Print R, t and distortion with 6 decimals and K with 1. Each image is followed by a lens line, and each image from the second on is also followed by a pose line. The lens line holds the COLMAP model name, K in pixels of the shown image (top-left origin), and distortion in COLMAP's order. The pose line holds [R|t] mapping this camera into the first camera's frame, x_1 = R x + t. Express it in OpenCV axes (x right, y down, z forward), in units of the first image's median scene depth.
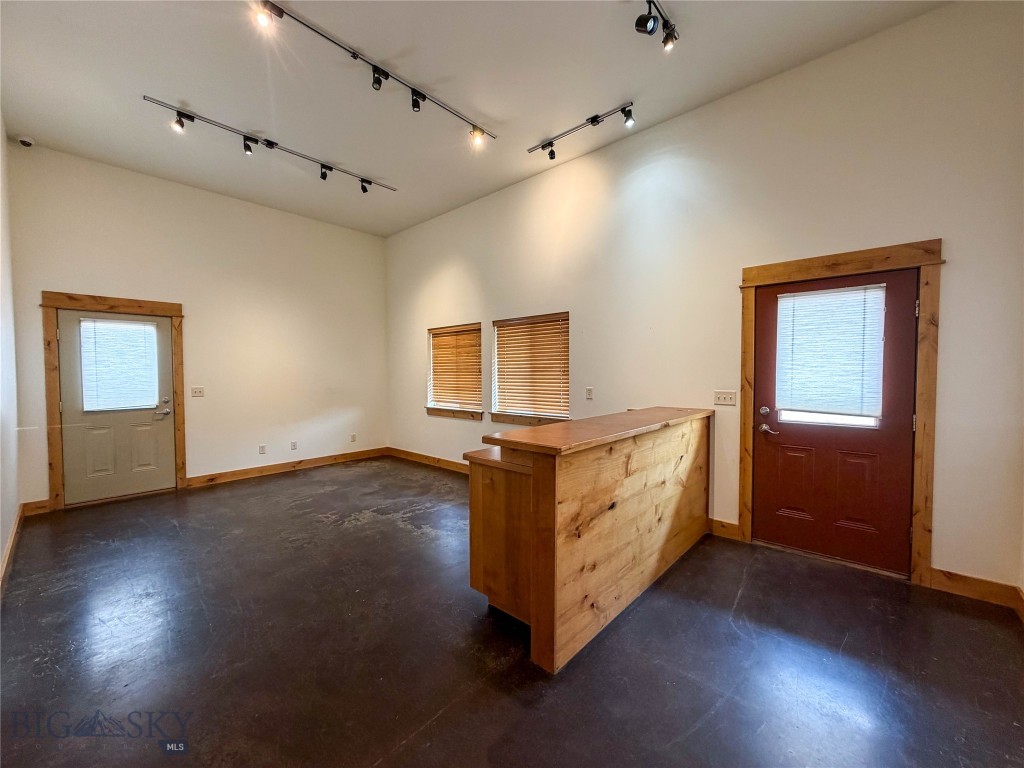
lens RADIAL K [[412.2, 0, 502.6], [0, 412.2, 386.1], [0, 0, 1]] dist [-0.001605, 0.000366]
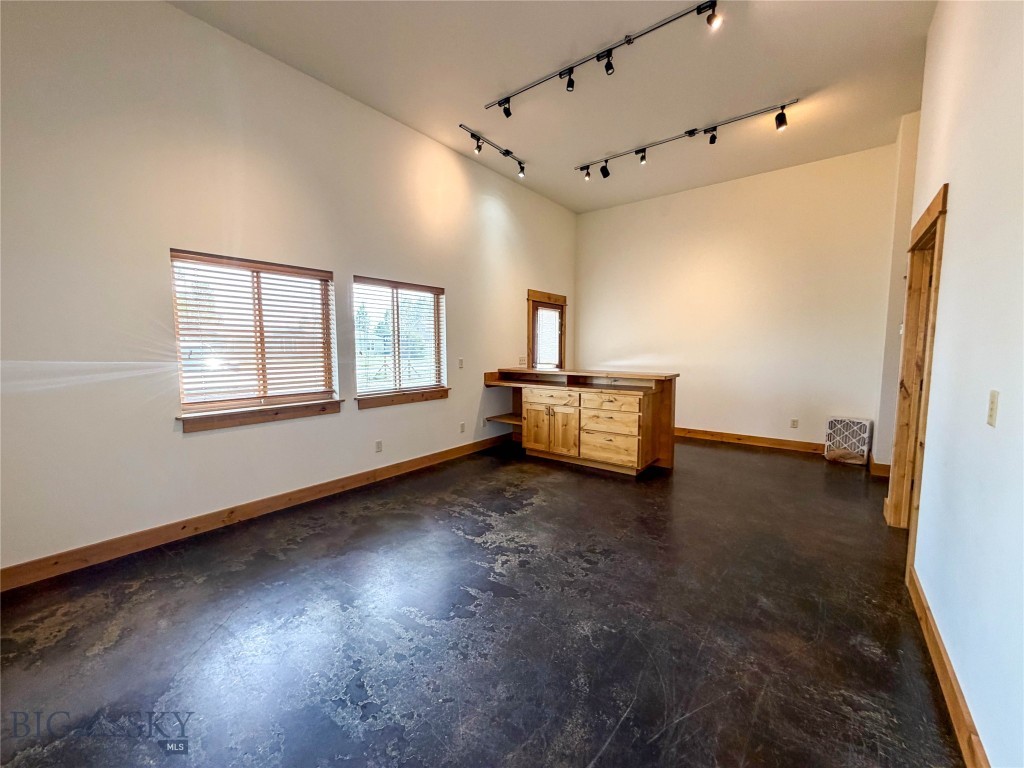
lens RADIAL K [[412.2, 0, 522.4], [0, 412.2, 385.1], [0, 0, 1]] dist [-0.001605, 0.000366]
pose [[-0.111220, -0.087754, 0.989914, -0.963561], [0.034469, 0.995154, 0.092091, -0.021365], [-0.993198, 0.044364, -0.107657, 0.941465]]
